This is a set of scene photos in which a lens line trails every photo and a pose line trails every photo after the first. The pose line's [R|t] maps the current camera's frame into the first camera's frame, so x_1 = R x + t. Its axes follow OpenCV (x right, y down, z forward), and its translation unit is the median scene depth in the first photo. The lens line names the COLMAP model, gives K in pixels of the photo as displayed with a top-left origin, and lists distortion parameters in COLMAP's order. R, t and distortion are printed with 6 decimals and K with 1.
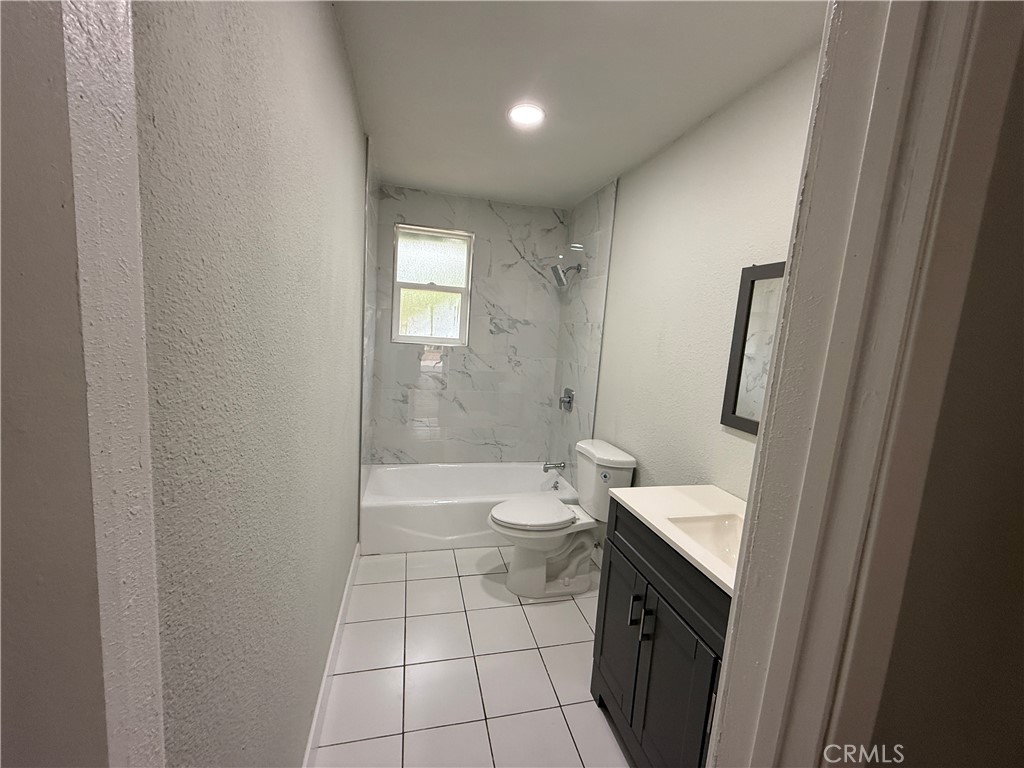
lens RADIAL K [[407.8, 0, 511.2], [0, 407.8, 386.5], [0, 0, 1]] dist [0.000137, 0.000077]
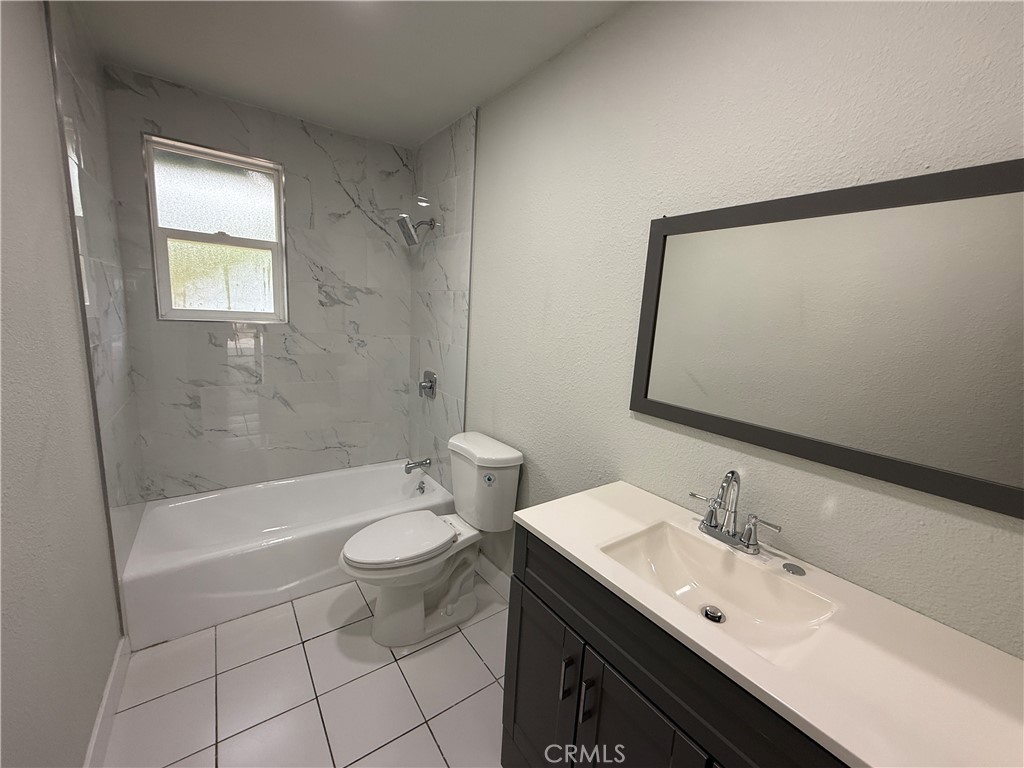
lens RADIAL K [[407.8, 0, 510.9], [0, 407.8, 386.0], [0, 0, 1]] dist [0.000137, 0.000077]
pose [[0.929203, -0.078996, 0.361028, -0.007994], [0.056055, 0.995712, 0.073596, -0.018390], [-0.365293, -0.048148, 0.929646, 0.173039]]
